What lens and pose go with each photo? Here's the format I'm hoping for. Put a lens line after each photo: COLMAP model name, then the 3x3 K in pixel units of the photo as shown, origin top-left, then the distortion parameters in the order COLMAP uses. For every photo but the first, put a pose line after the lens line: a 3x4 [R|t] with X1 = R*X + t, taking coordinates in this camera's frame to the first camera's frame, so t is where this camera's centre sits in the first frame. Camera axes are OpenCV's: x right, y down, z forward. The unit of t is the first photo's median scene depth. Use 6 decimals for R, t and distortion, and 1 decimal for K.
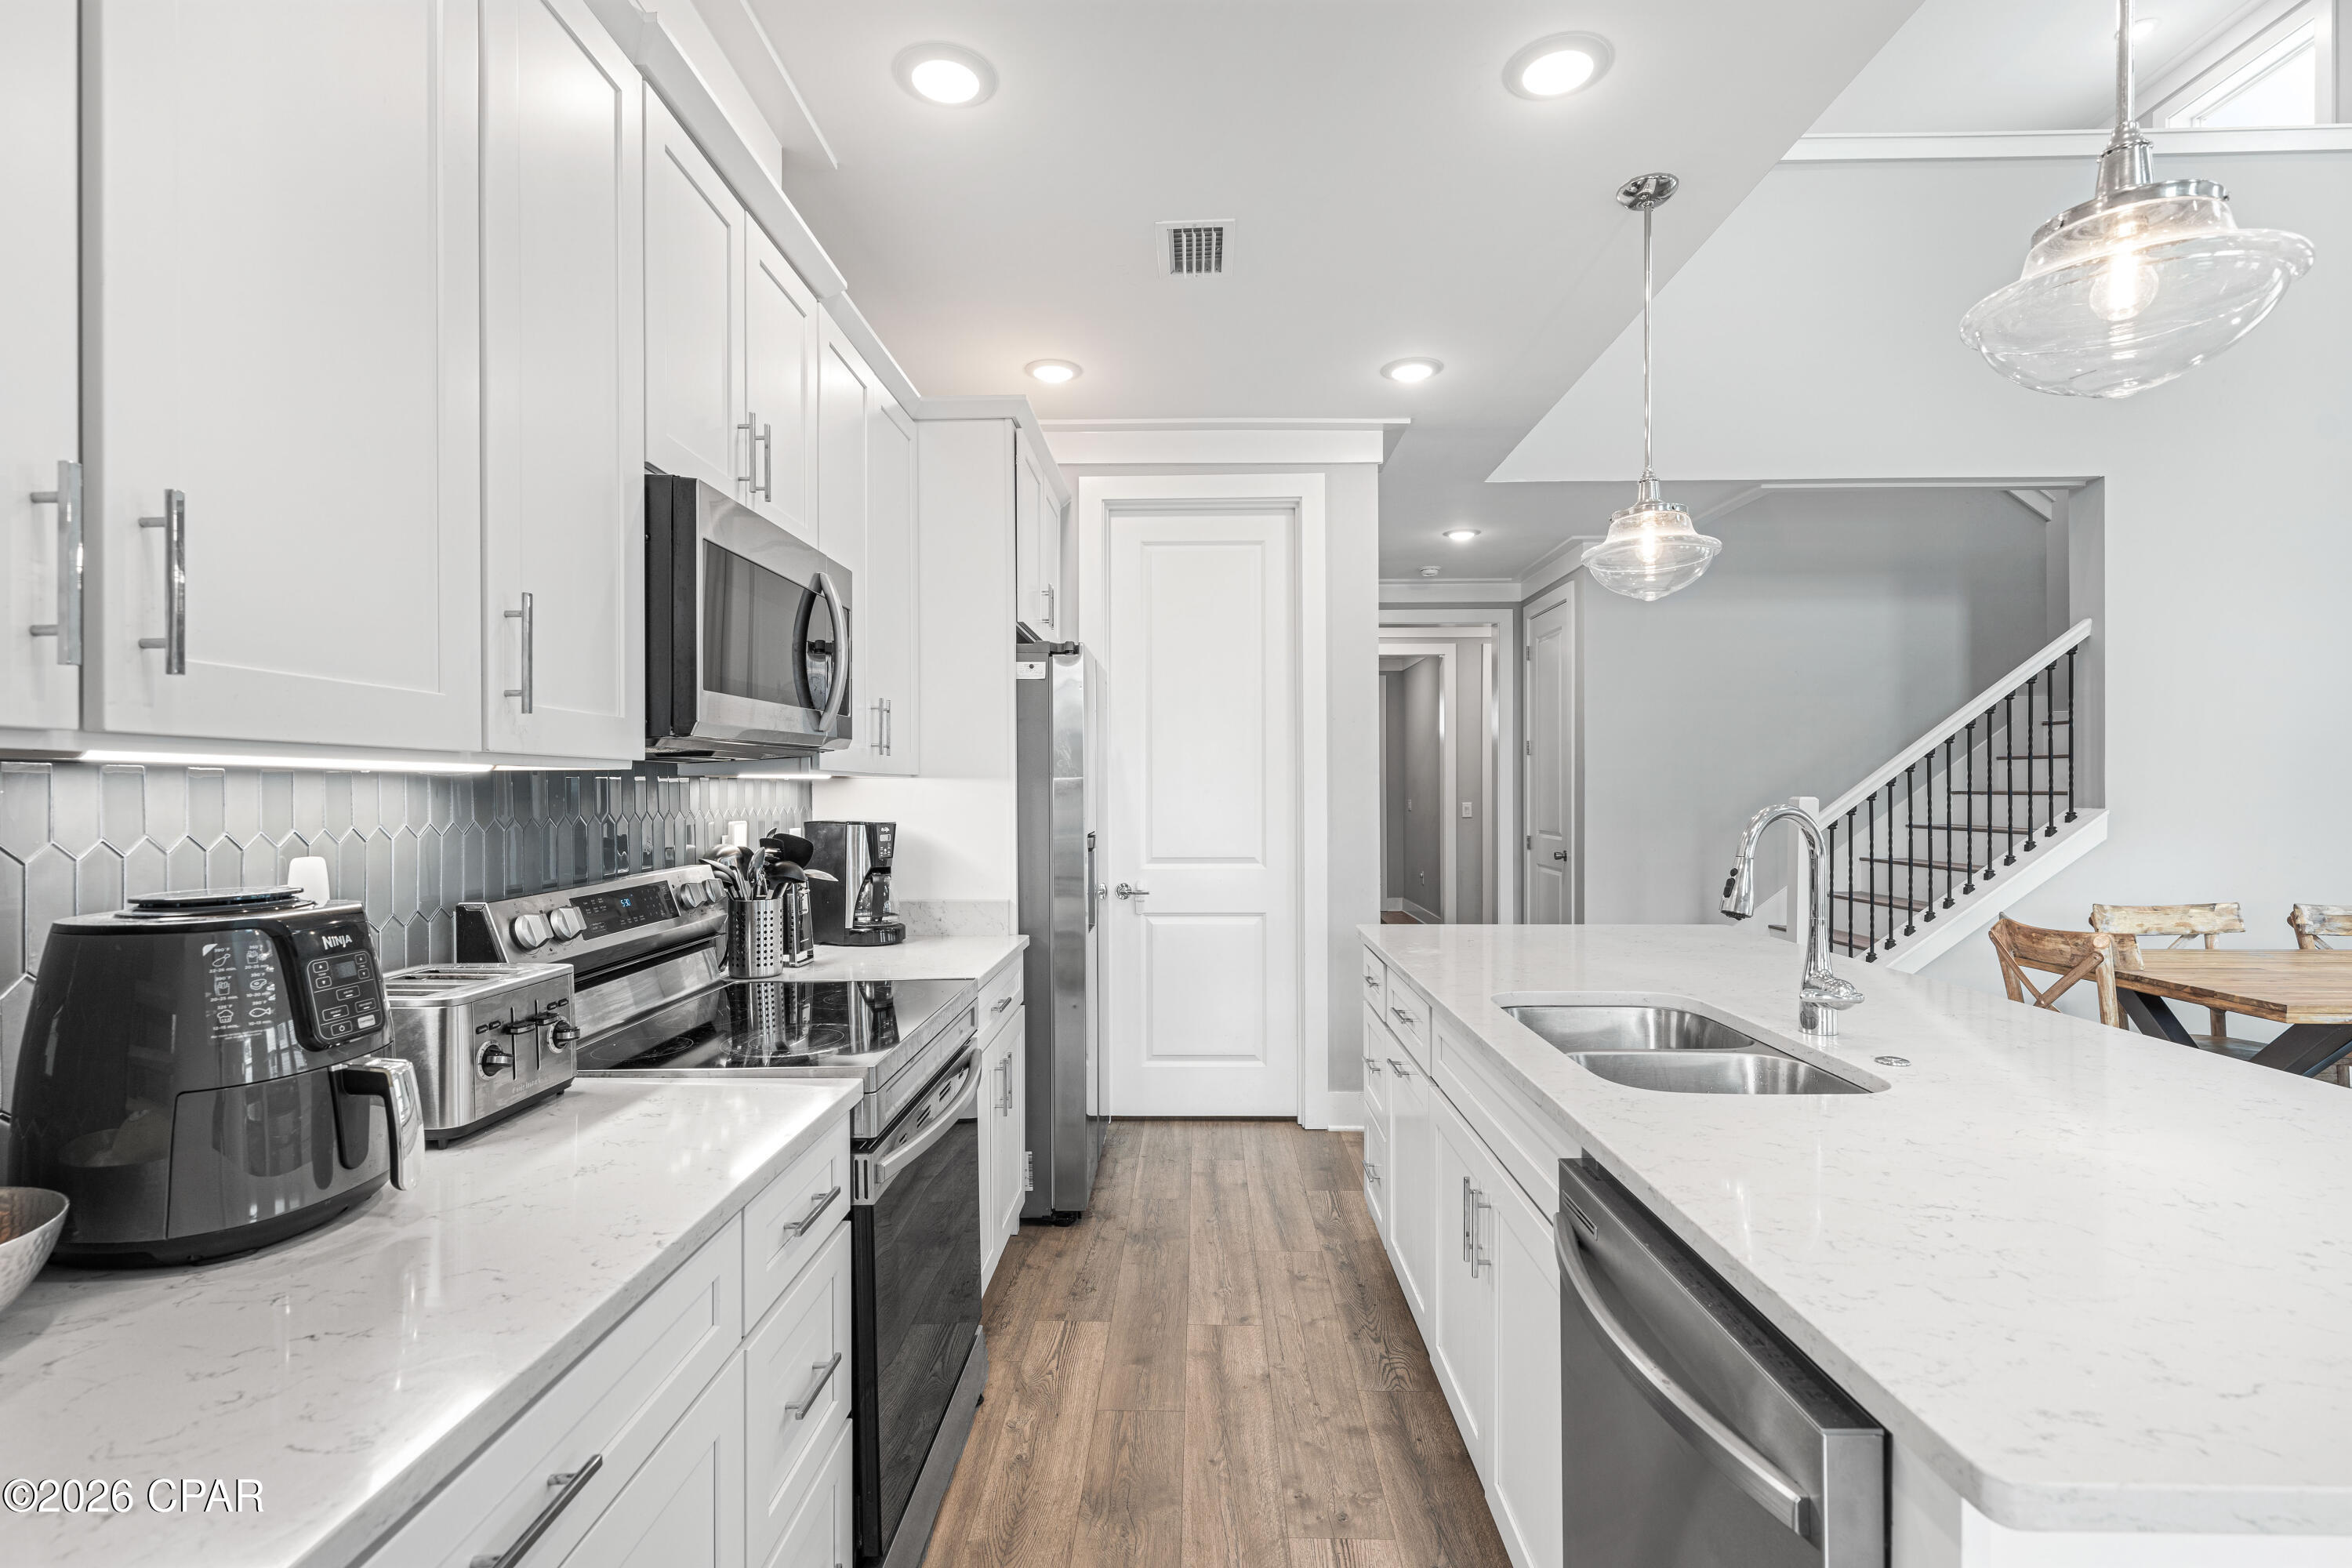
lens RADIAL K [[1090.4, 0, 1177.8], [0, 1090.4, 786.0], [0, 0, 1]] dist [-0.001260, -0.000032]
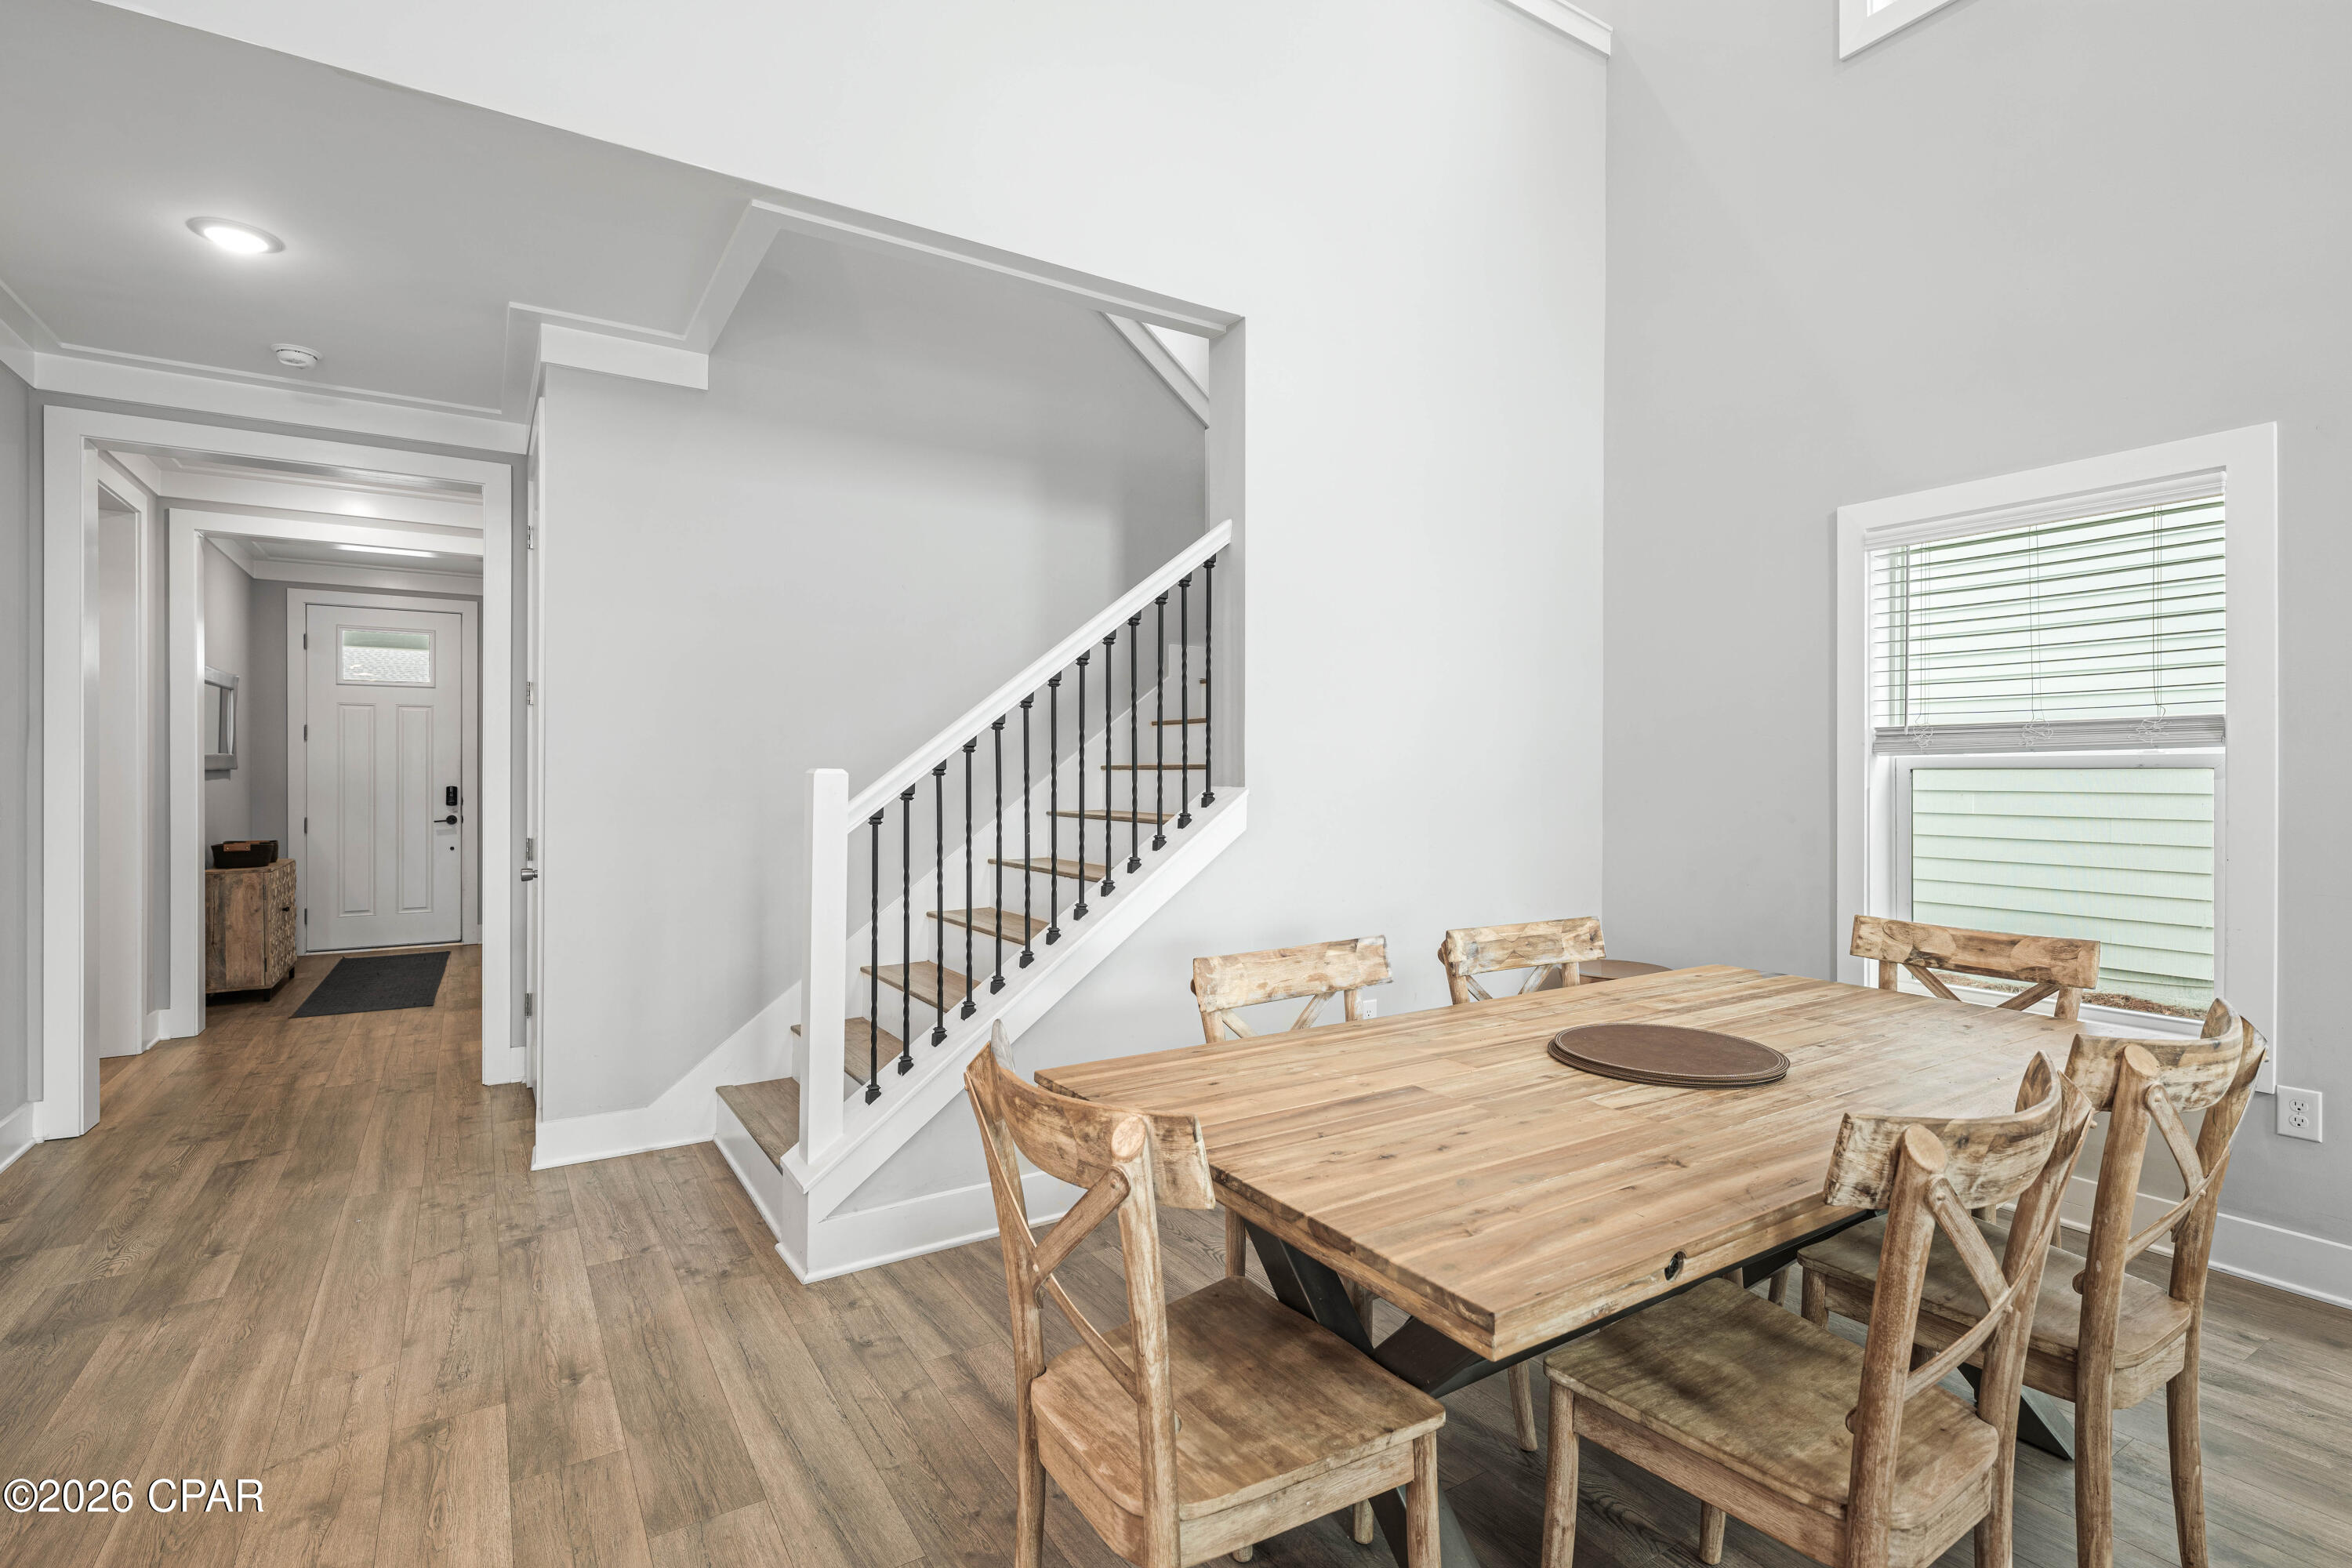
lens RADIAL K [[1105.7, 0, 1175.6], [0, 1105.7, 774.4], [0, 0, 1]] dist [0.000979, 0.000557]
pose [[0.828083, 0.003860, 0.560592, 0.466315], [-0.005353, 0.999985, 0.001021, 0.013376], [-0.560580, -0.003846, 0.828091, 0.487646]]
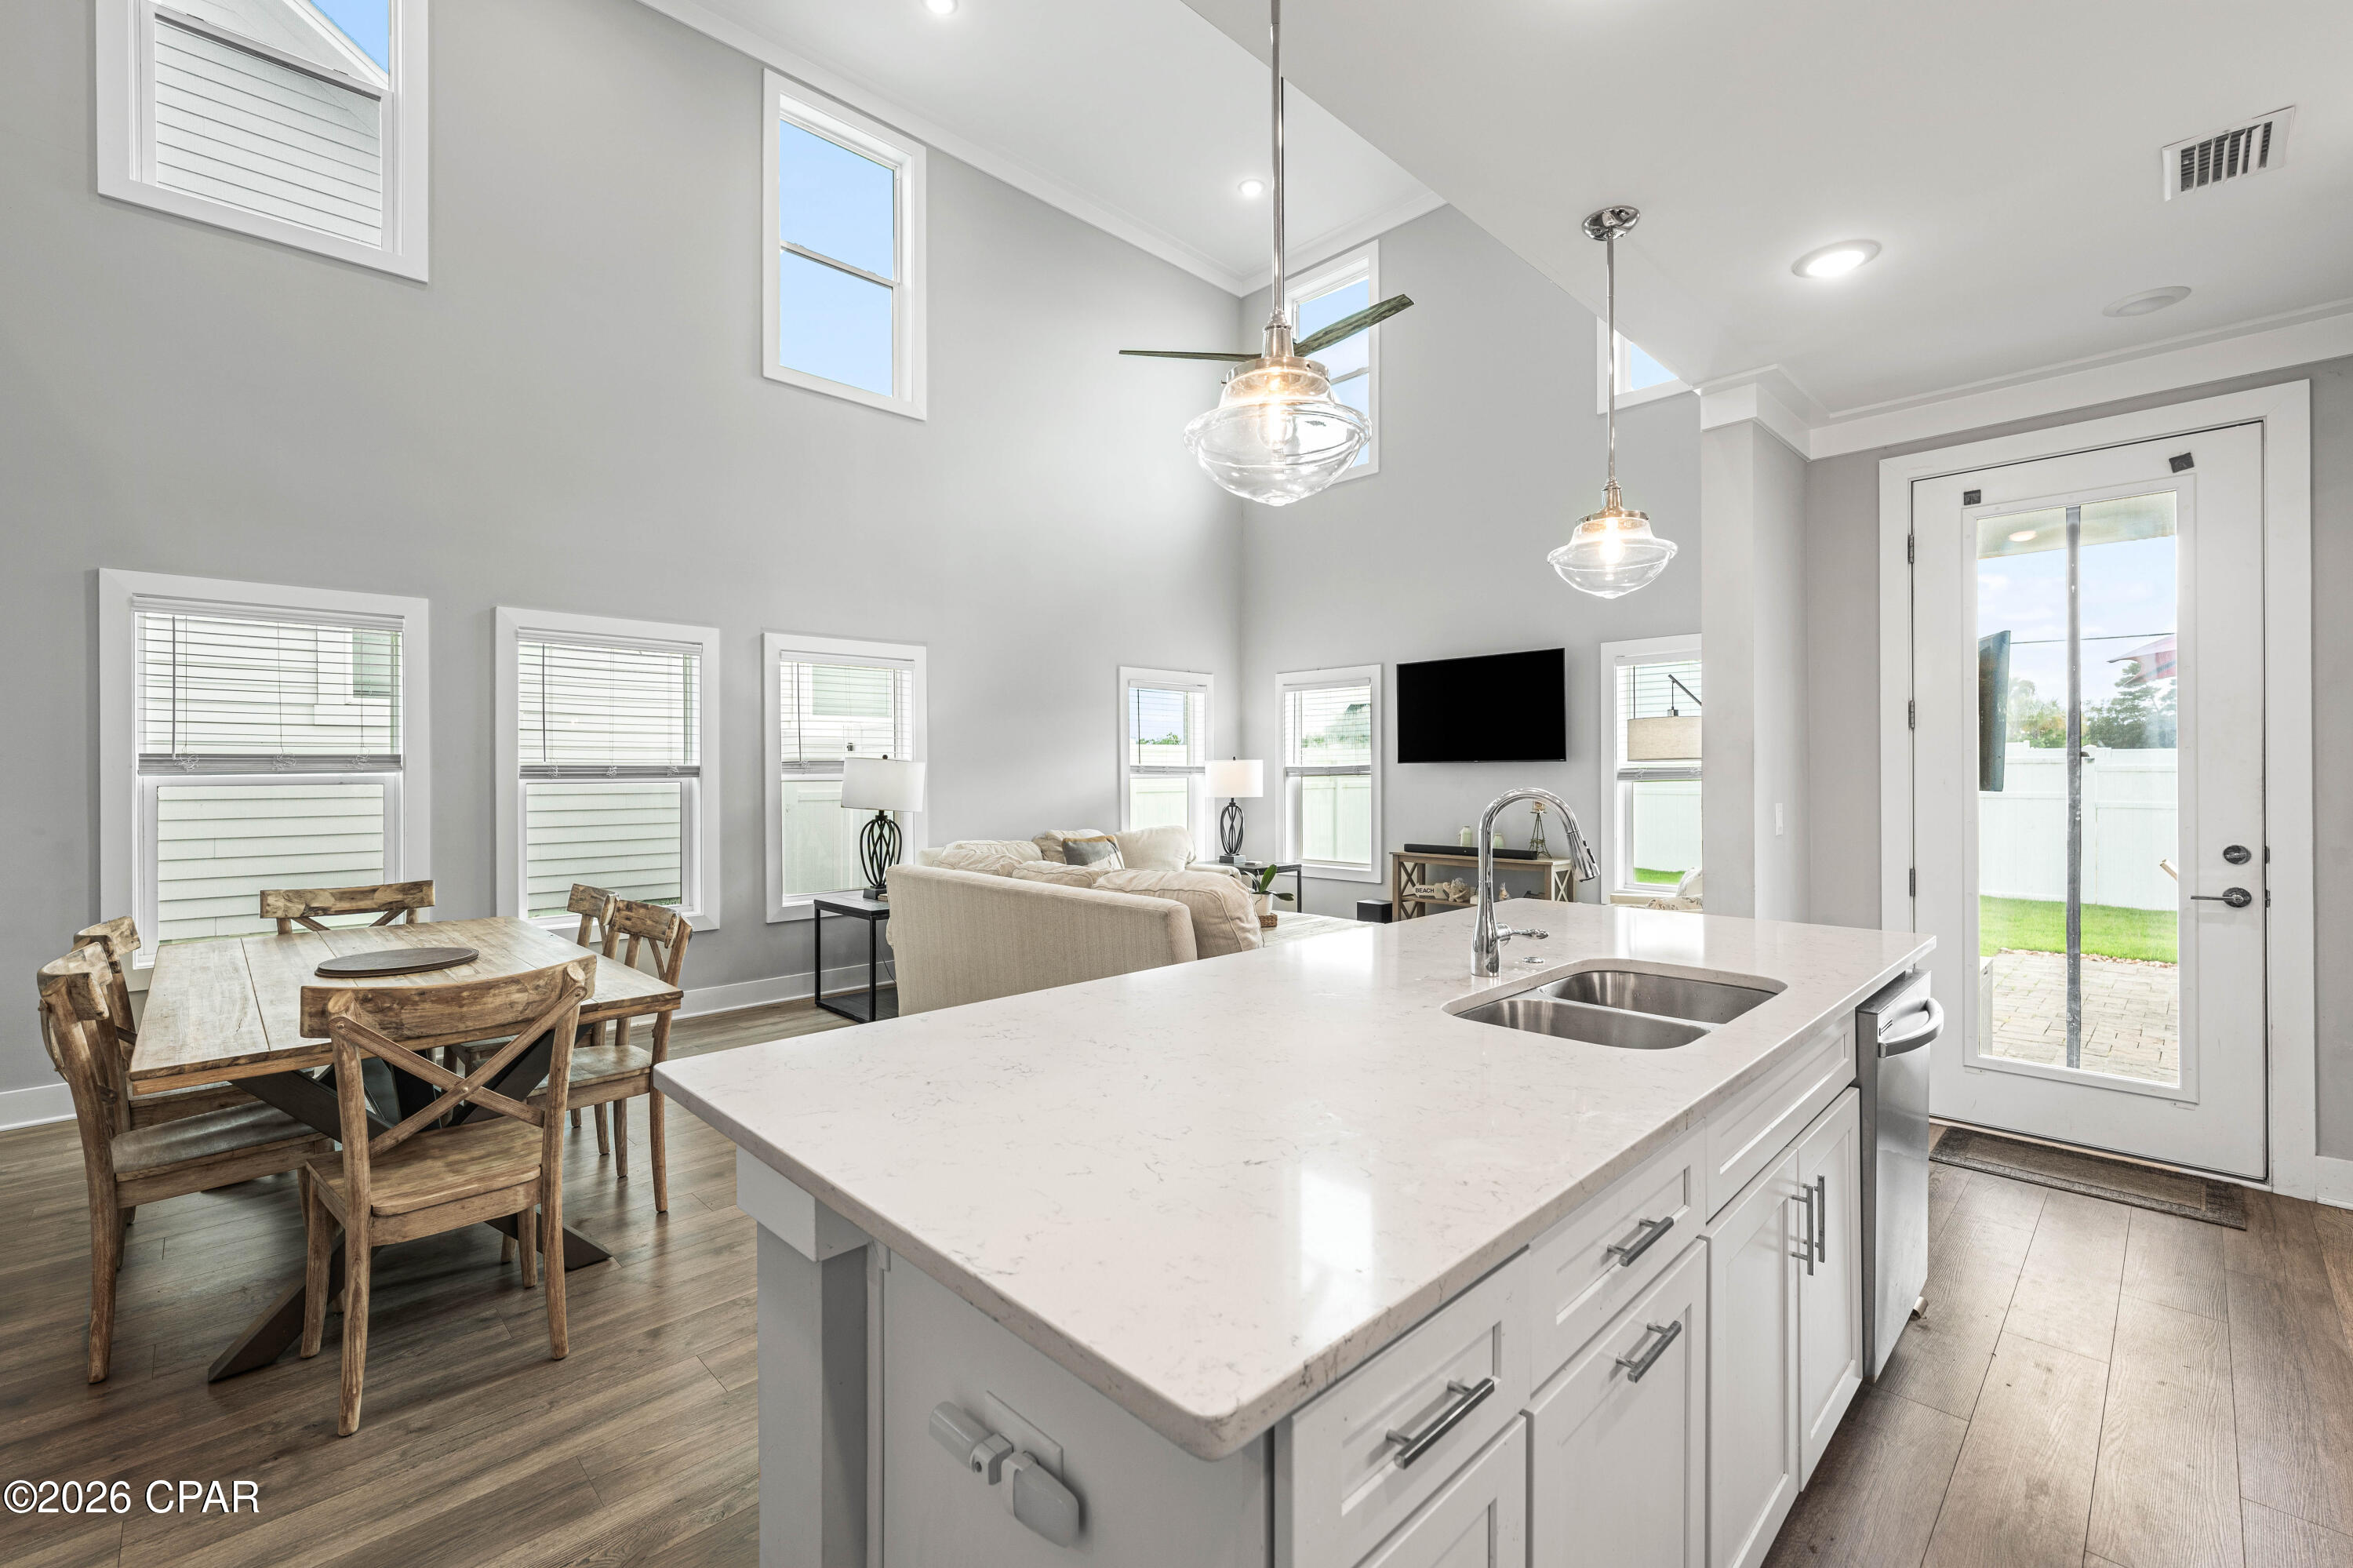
lens RADIAL K [[994.2, 0, 1167.3], [0, 994.2, 773.5], [0, 0, 1]] dist [0.000448, -0.000040]
pose [[-0.711680, 0.003730, 0.702494, 0.031425], [0.002162, 0.999993, -0.003119, 0.000740], [-0.702500, -0.000701, -0.711683, 0.865165]]
